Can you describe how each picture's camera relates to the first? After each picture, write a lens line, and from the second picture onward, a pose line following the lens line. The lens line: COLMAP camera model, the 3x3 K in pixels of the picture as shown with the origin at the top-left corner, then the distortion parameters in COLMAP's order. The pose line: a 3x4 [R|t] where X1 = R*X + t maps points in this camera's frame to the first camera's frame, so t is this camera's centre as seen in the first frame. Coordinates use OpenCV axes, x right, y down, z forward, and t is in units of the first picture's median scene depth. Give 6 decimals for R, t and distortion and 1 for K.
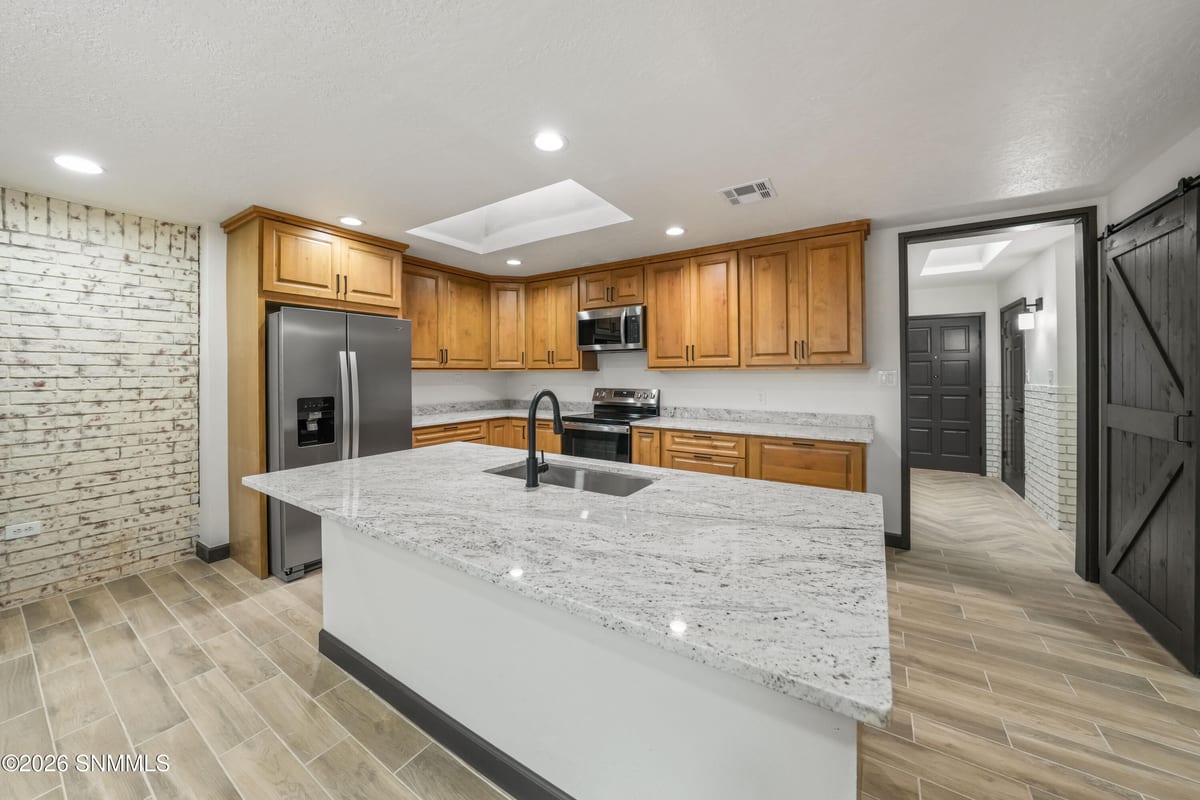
lens RADIAL K [[426.1, 0, 598.7], [0, 426.1, 374.5], [0, 0, 1]] dist [-0.029163, 0.006510]
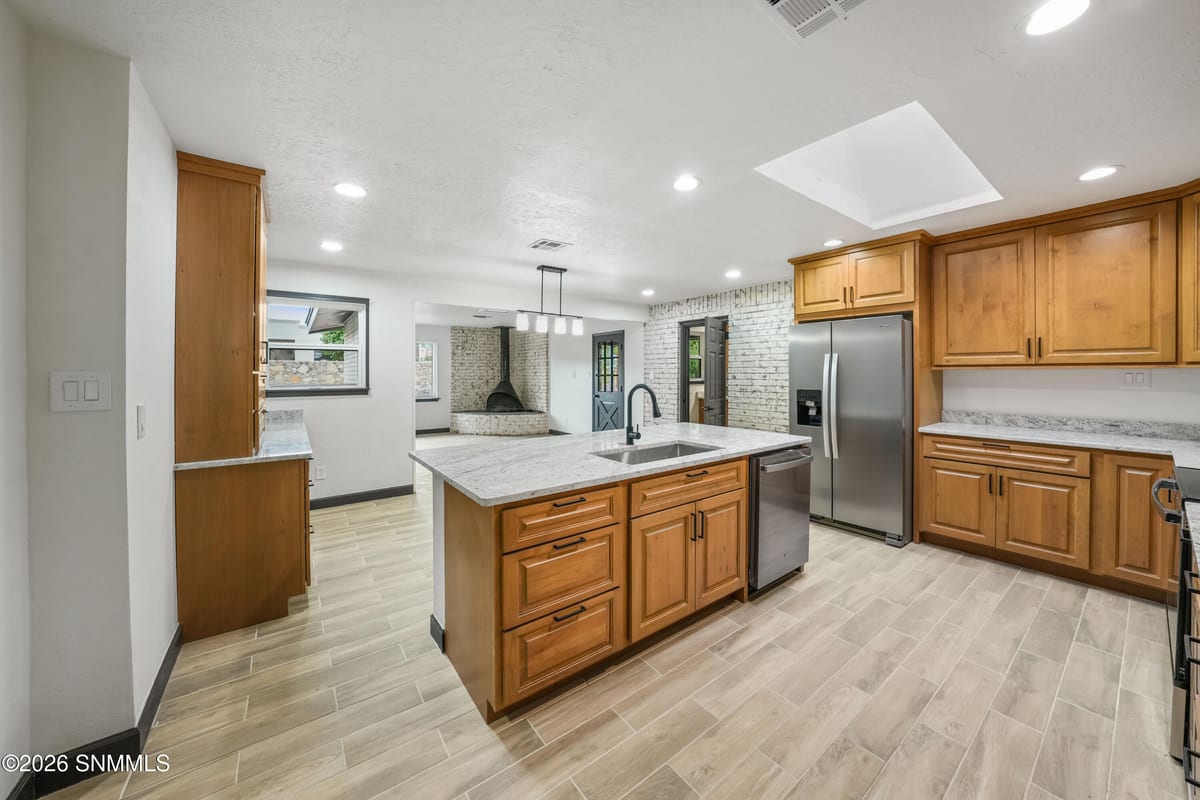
lens RADIAL K [[426.1, 0, 598.7], [0, 426.1, 374.5], [0, 0, 1]] dist [-0.029163, 0.006510]
pose [[-0.346321, 0.010217, -0.938060, 0.783991], [0.000283, 0.999942, 0.010786, -0.007833], [0.938116, 0.003470, -0.346304, 0.820963]]
